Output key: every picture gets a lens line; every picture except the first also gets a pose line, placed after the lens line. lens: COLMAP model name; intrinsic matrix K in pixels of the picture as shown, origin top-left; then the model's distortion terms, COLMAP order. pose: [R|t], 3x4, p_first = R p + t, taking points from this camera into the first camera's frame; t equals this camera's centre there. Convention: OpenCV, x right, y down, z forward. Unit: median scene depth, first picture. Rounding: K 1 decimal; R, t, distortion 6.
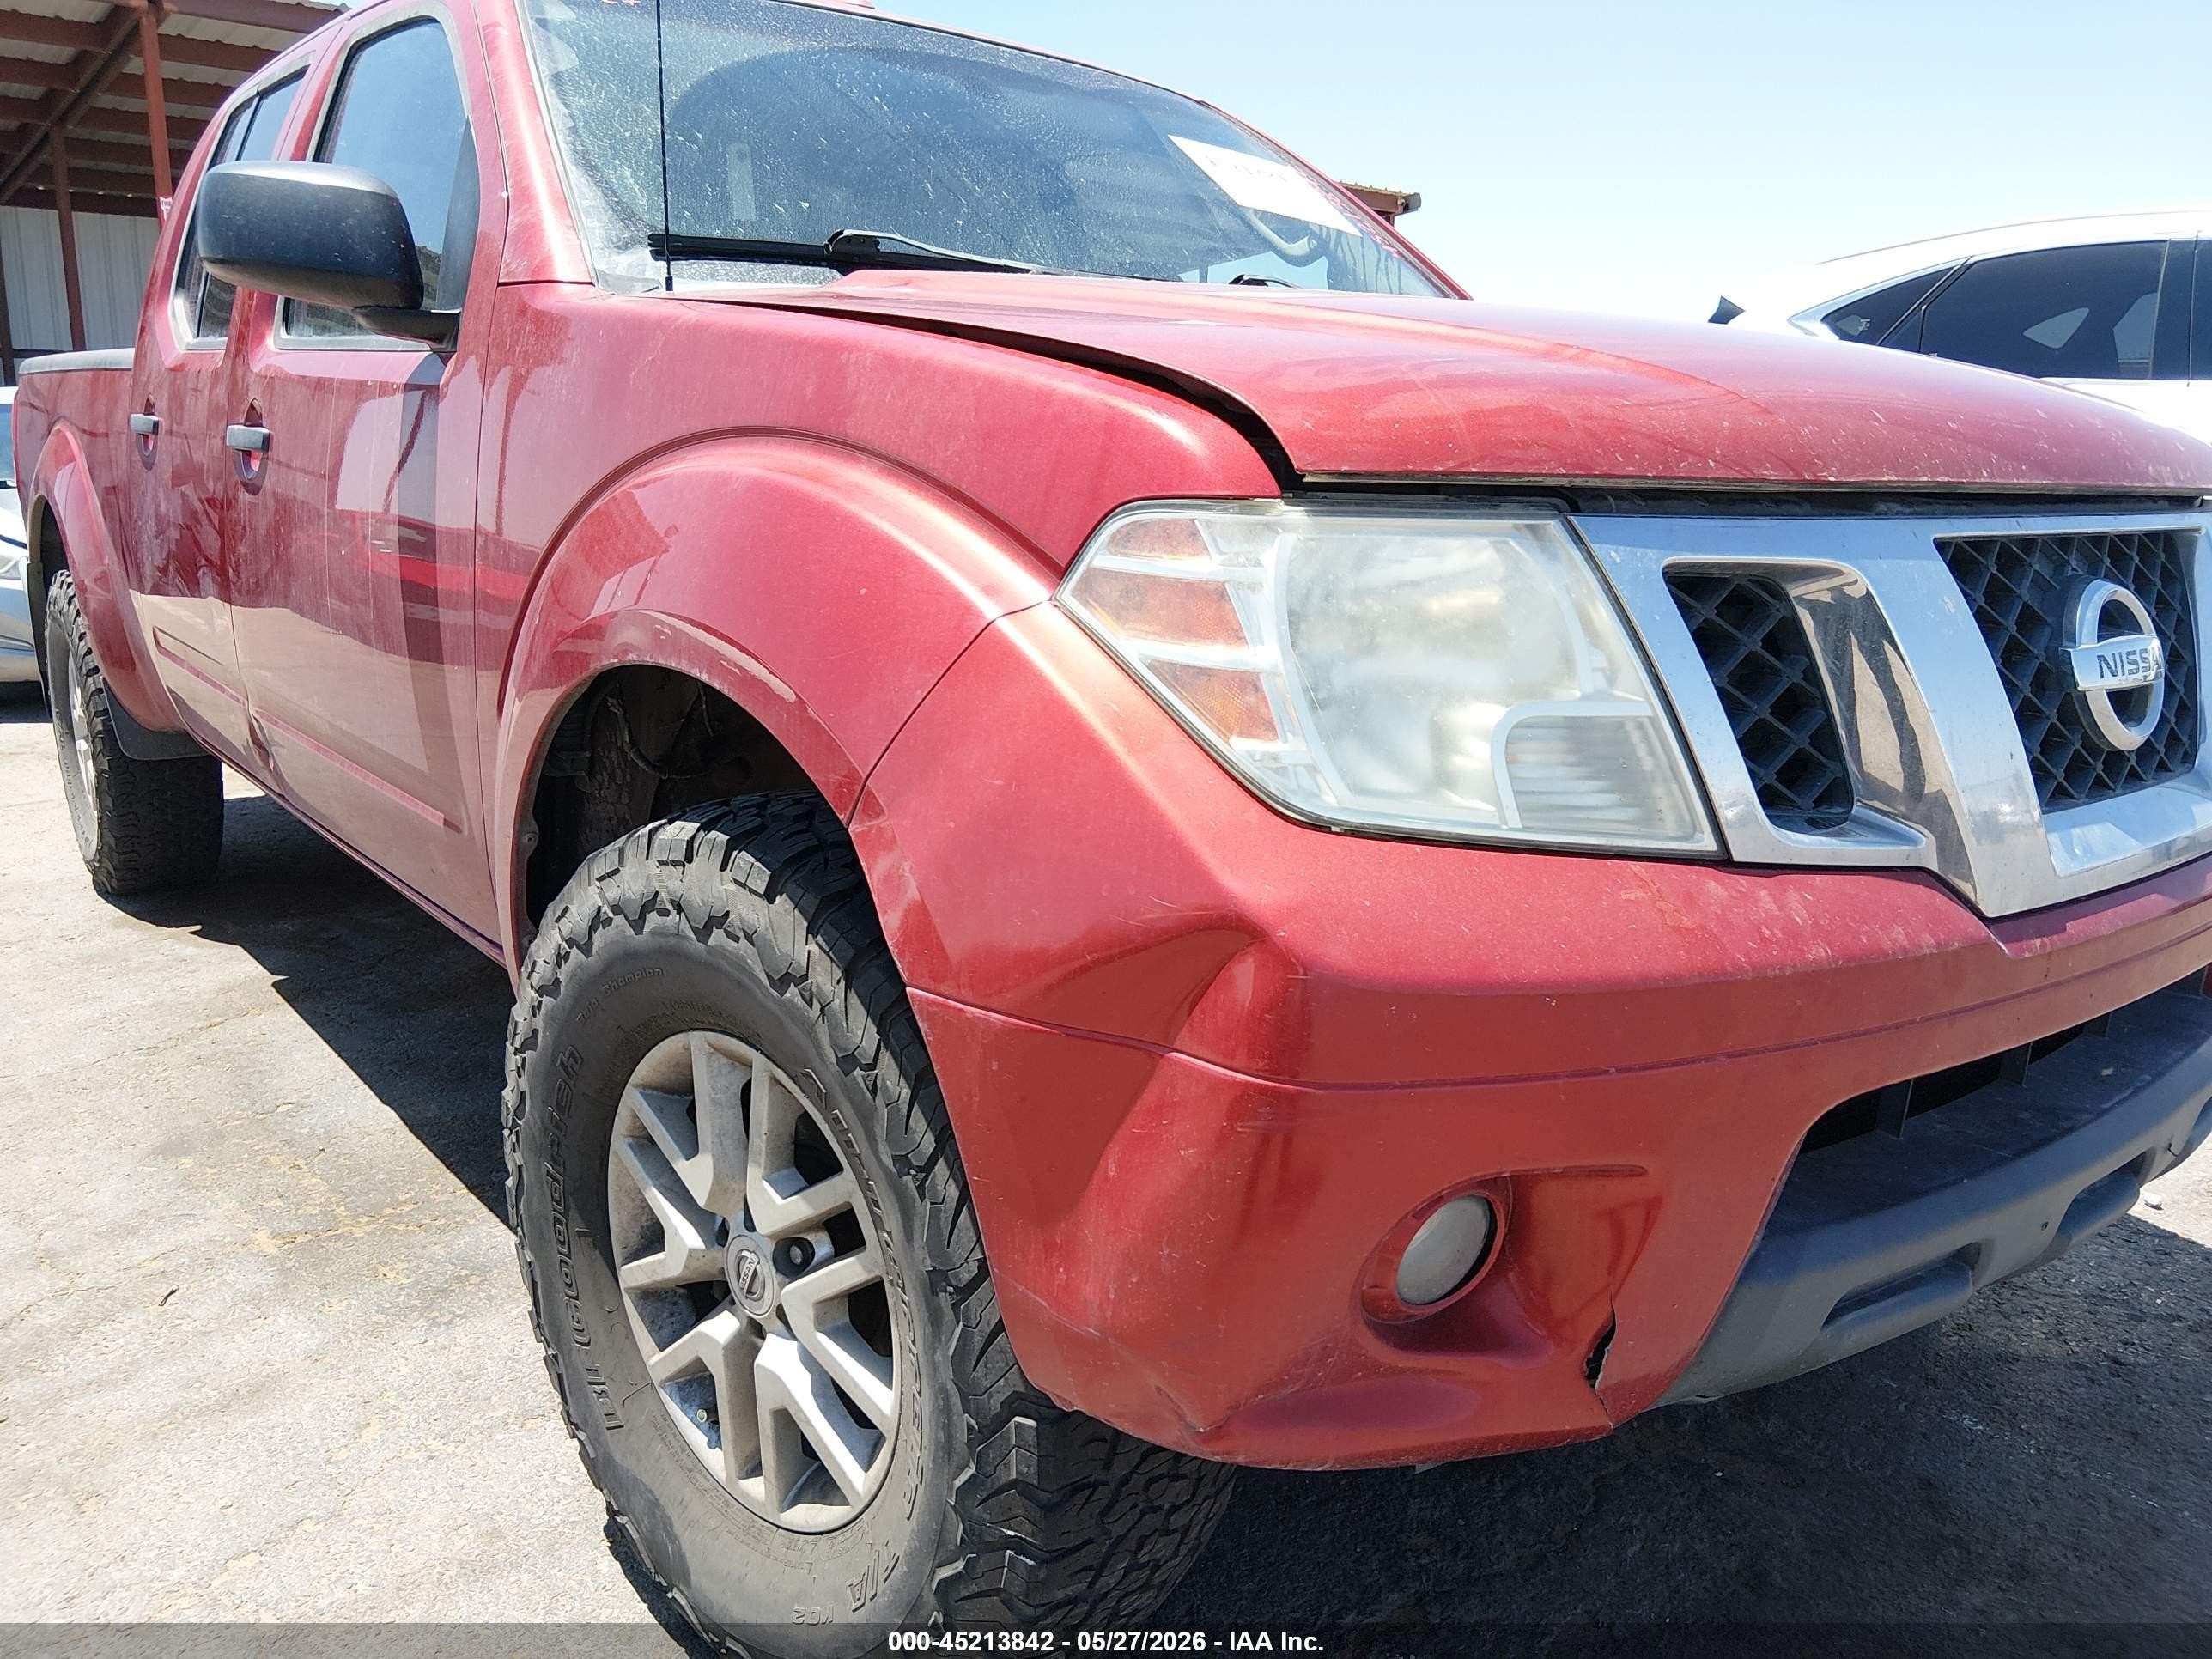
lens RADIAL K [[1688.6, 0, 1106.0], [0, 1688.6, 829.5], [0, 0, 1]] dist [0.120496, -0.212148]
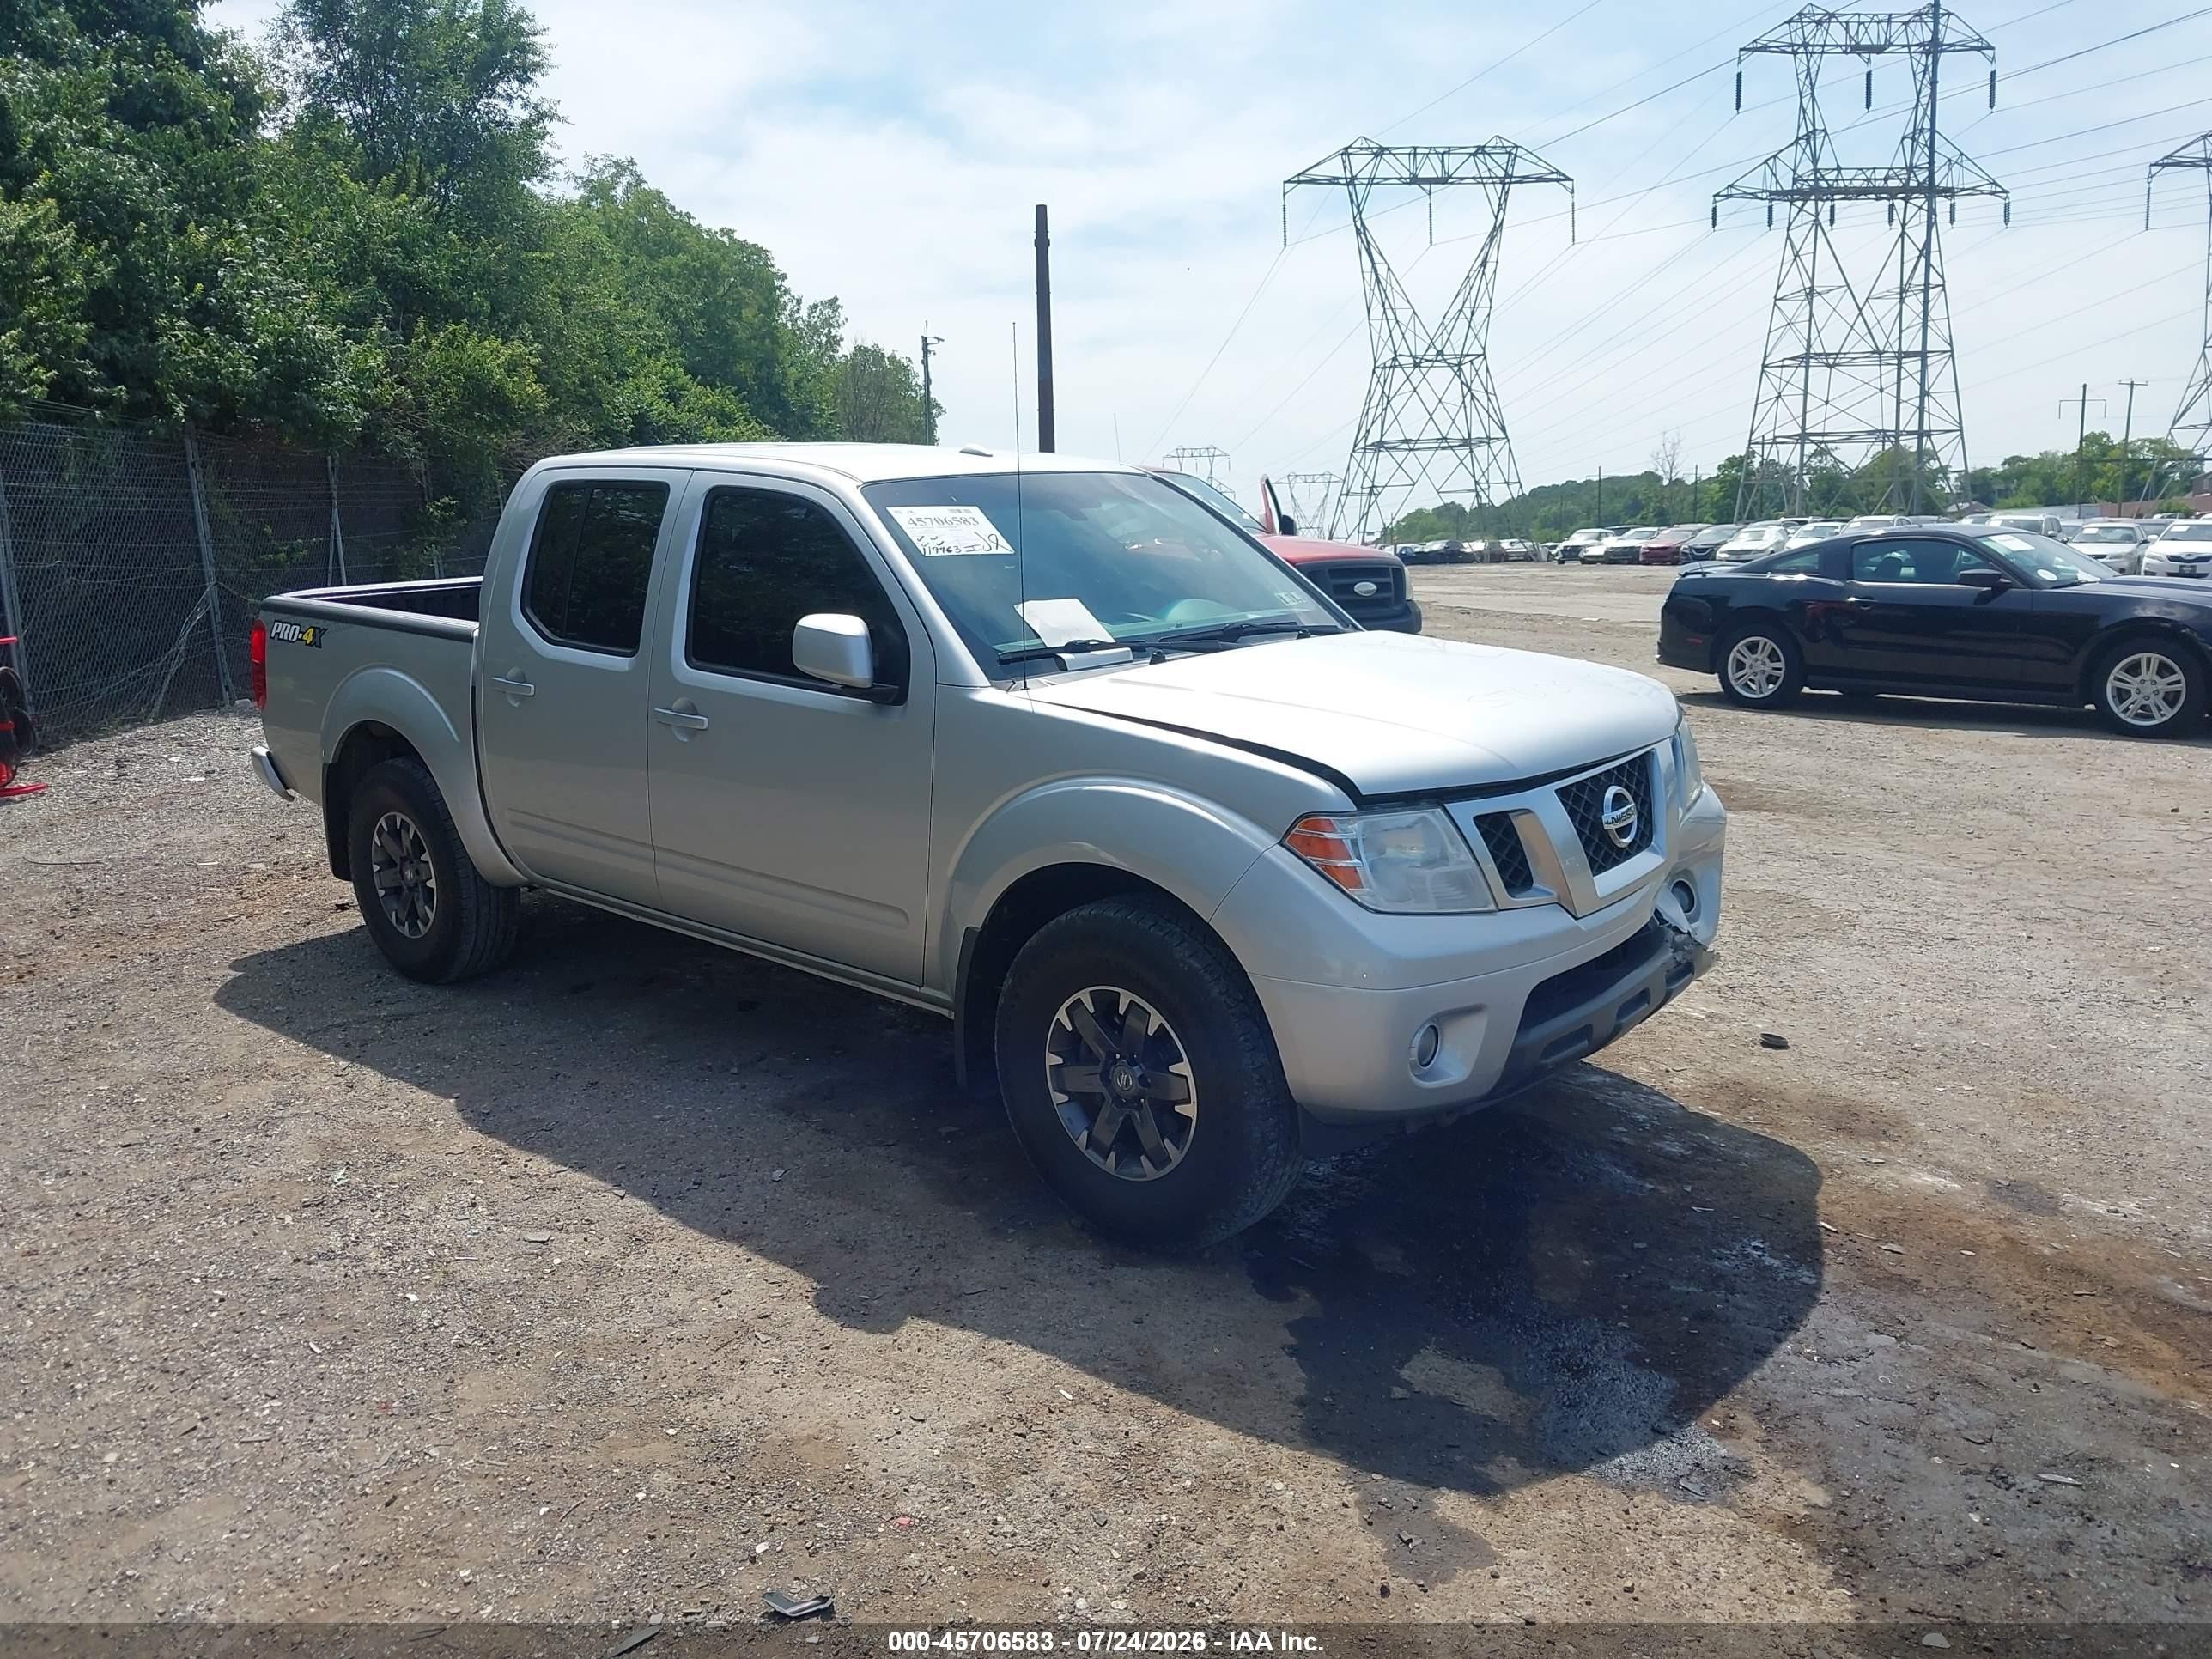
lens RADIAL K [[1688.6, 0, 1106.0], [0, 1688.6, 829.5], [0, 0, 1]] dist [0.120496, -0.212148]
pose [[0.976926, -0.071771, 0.201159, -0.834039], [0.059617, 0.996047, 0.065852, -0.338092], [-0.205090, -0.052341, 0.977343, -1.638483]]
